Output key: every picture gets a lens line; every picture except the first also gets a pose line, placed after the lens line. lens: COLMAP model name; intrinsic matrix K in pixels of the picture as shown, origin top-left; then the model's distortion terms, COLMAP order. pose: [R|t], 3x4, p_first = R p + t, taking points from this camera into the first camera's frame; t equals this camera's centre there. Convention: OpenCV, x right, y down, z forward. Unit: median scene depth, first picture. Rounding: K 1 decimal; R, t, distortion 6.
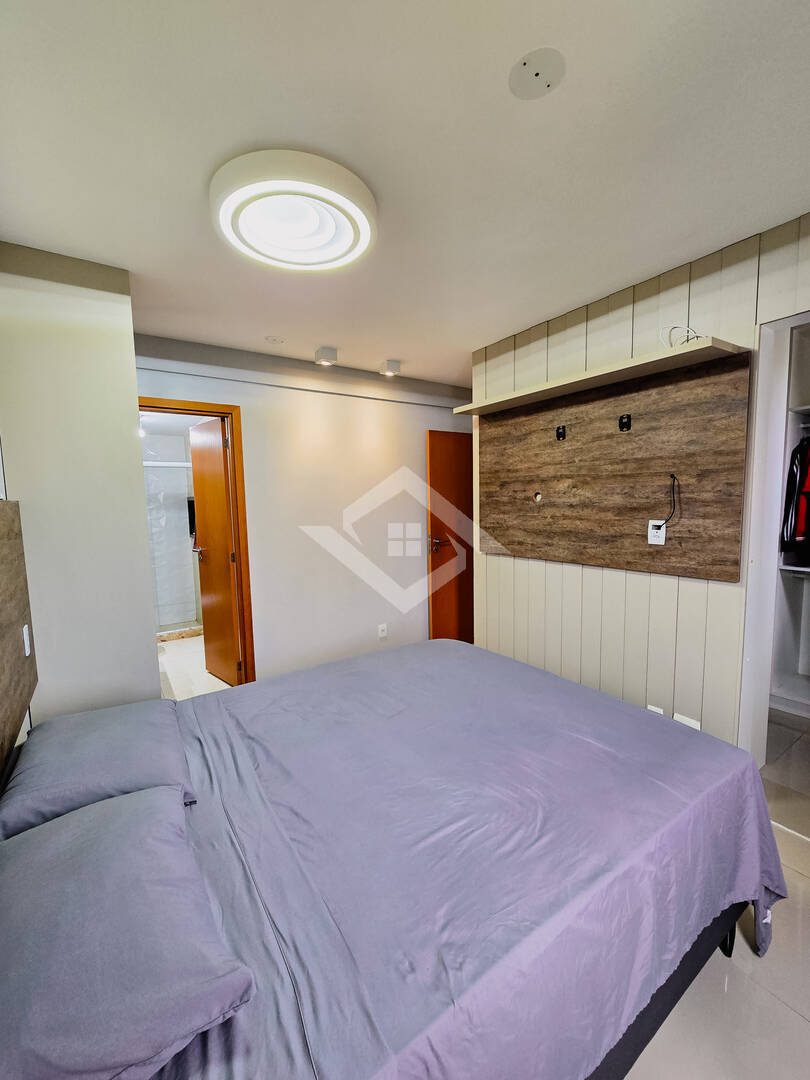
lens RADIAL K [[442.4, 0, 401.9], [0, 442.4, 539.4], [0, 0, 1]] dist [-0.001219, 0.000696]
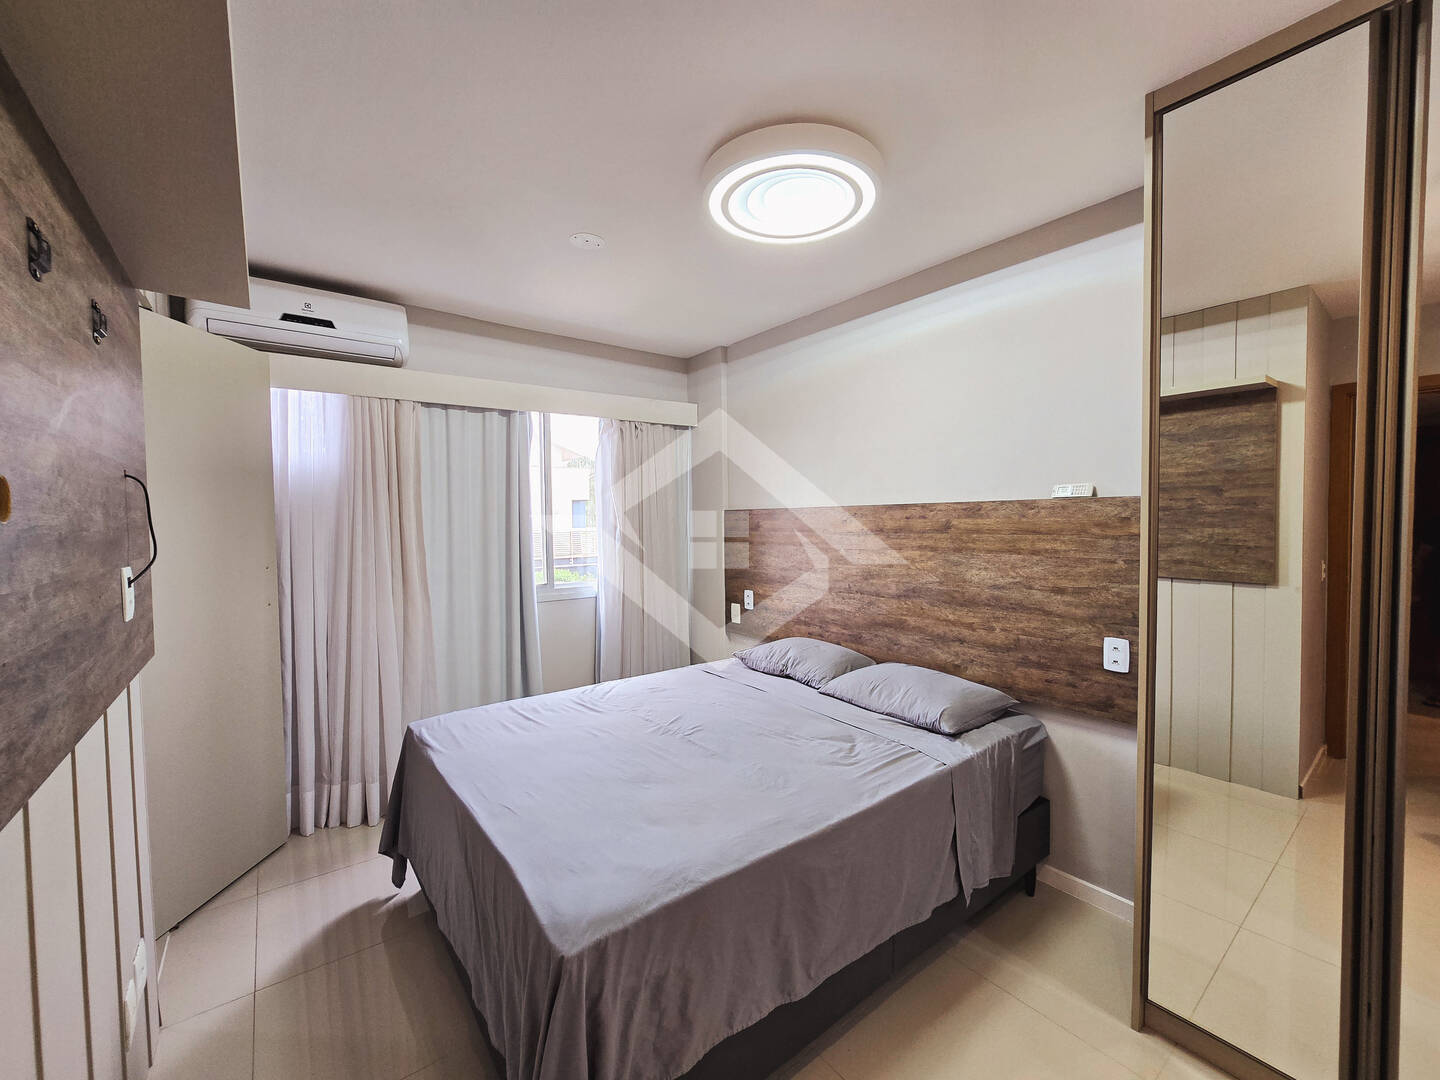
lens RADIAL K [[589.8, 0, 719.3], [0, 589.8, 534.1], [0, 0, 1]] dist [-0.001219, 0.000696]
pose [[0.311335, -0.060932, 0.948345, -0.673241], [-0.116159, -0.992899, -0.025660, -0.072756], [0.943174, -0.102170, -0.316202, 0.961430]]
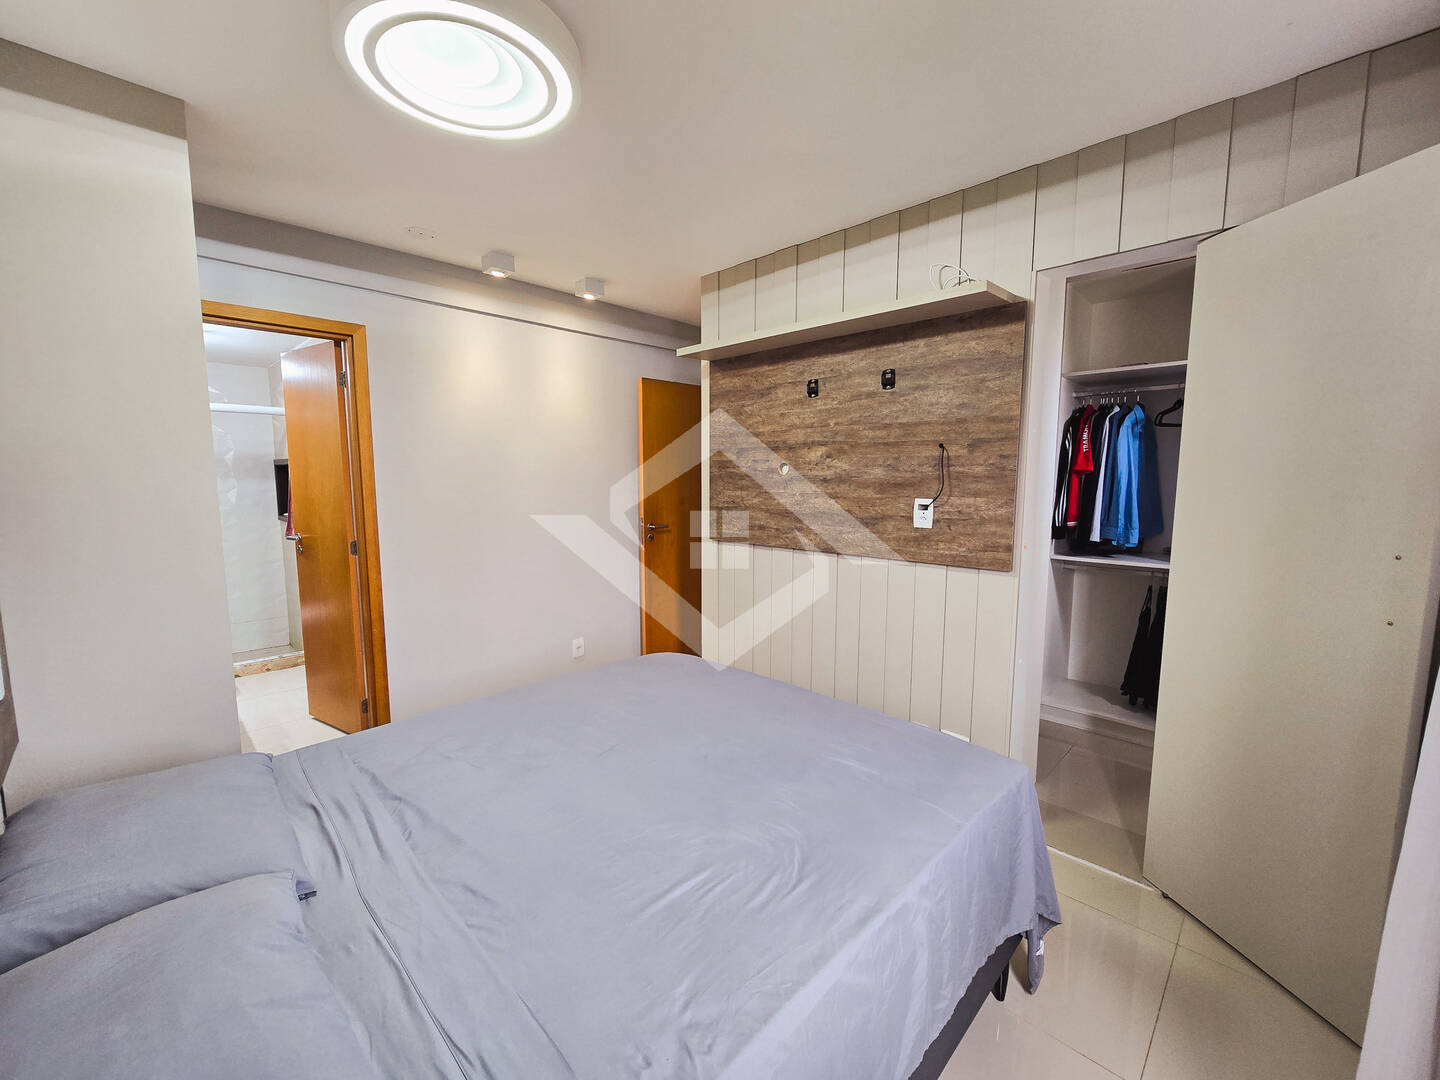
lens RADIAL K [[589.8, 0, 719.3], [0, 589.8, 534.1], [0, 0, 1]] dist [-0.001219, 0.000696]
pose [[0.979733, 0.002112, 0.200298, -0.020812], [-0.003940, 0.999954, 0.008724, 0.016184], [-0.200271, -0.009337, 0.979696, -0.005175]]
